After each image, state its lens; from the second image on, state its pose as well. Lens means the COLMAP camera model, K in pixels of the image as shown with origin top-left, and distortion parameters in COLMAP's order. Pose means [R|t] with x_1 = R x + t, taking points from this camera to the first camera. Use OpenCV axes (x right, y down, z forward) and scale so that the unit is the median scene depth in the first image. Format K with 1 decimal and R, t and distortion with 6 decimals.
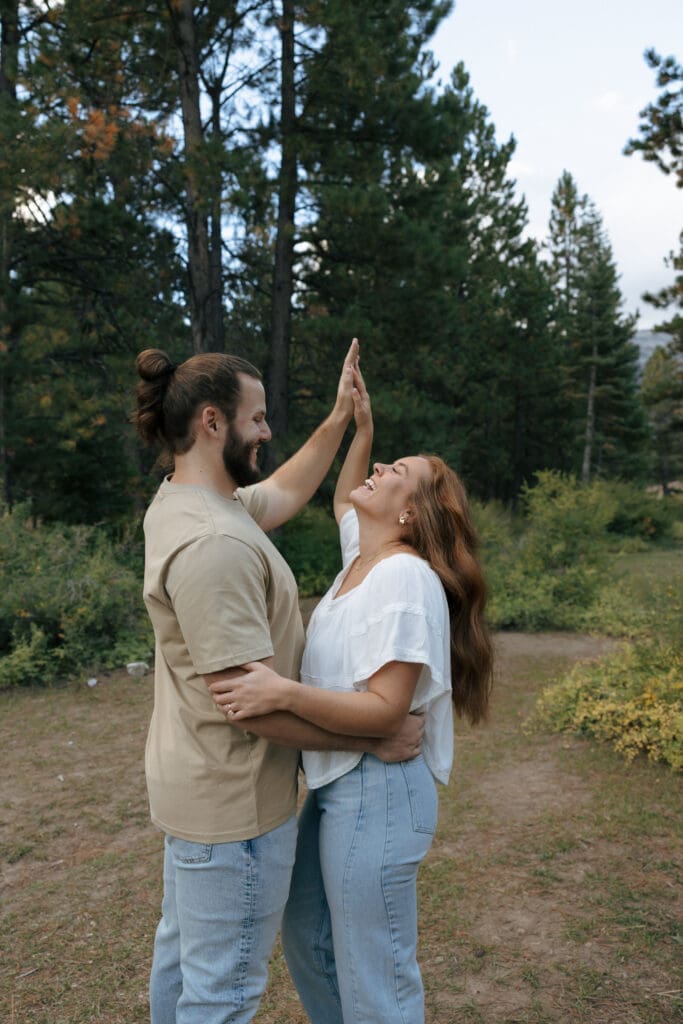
lens RADIAL K [[775.7, 0, 341.5], [0, 775.7, 512.0], [0, 0, 1]] dist [0.009390, 0.004848]
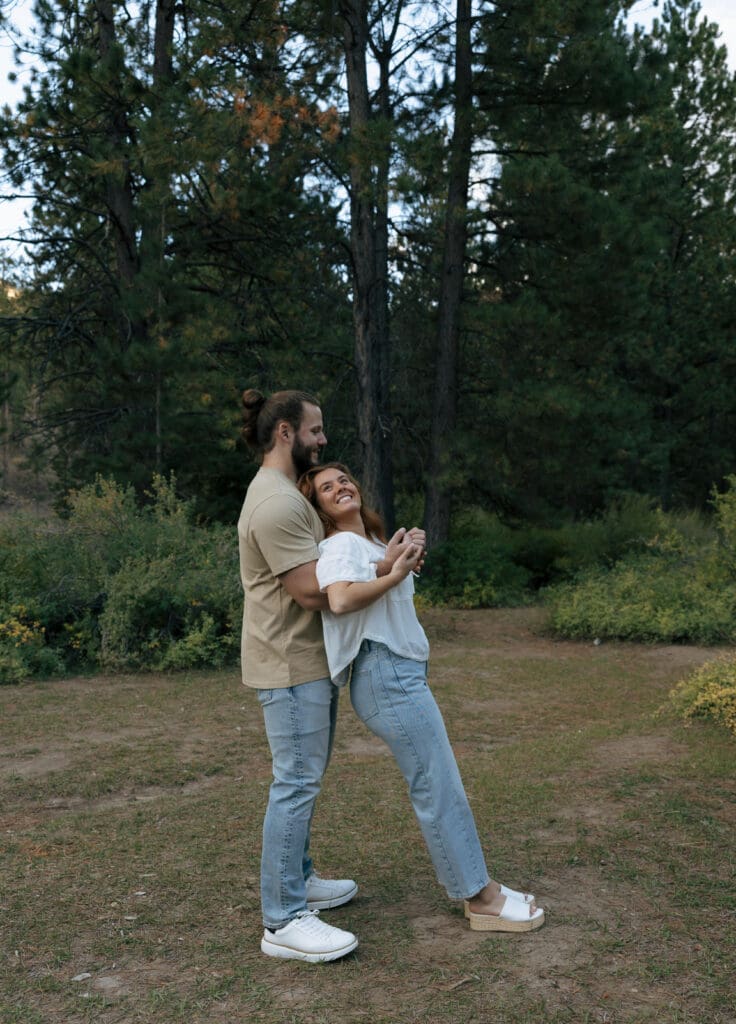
lens RADIAL K [[605.7, 0, 368.0], [0, 605.7, 512.0], [0, 0, 1]] dist [-0.001516, -0.000884]
pose [[0.986864, 0.018989, -0.160432, -0.055748], [-0.016067, 0.999681, 0.019491, -0.018652], [0.160751, -0.016657, 0.986854, 0.282816]]
